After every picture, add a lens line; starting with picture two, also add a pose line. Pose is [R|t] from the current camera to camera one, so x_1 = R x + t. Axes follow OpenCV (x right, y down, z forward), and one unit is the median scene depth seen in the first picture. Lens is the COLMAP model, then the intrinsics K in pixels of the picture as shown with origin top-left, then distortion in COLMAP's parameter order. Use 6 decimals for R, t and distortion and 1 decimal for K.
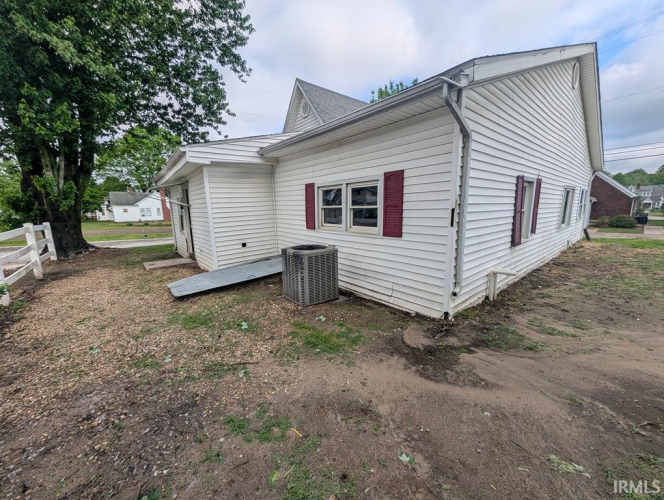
lens RADIAL K [[254.6, 0, 332.0], [0, 254.6, 250.0], [0, 0, 1]] dist [0.000081, 0.000073]
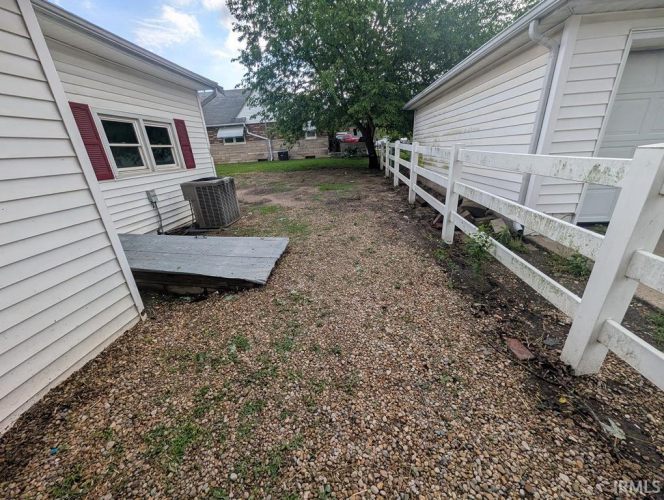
lens RADIAL K [[254.6, 0, 332.0], [0, 254.6, 250.0], [0, 0, 1]] dist [0.000081, 0.000073]
pose [[-0.717671, -0.203616, 0.665950, -1.233674], [0.181784, 0.868365, 0.461407, -0.151661], [-0.672237, 0.452197, -0.586186, 1.346506]]
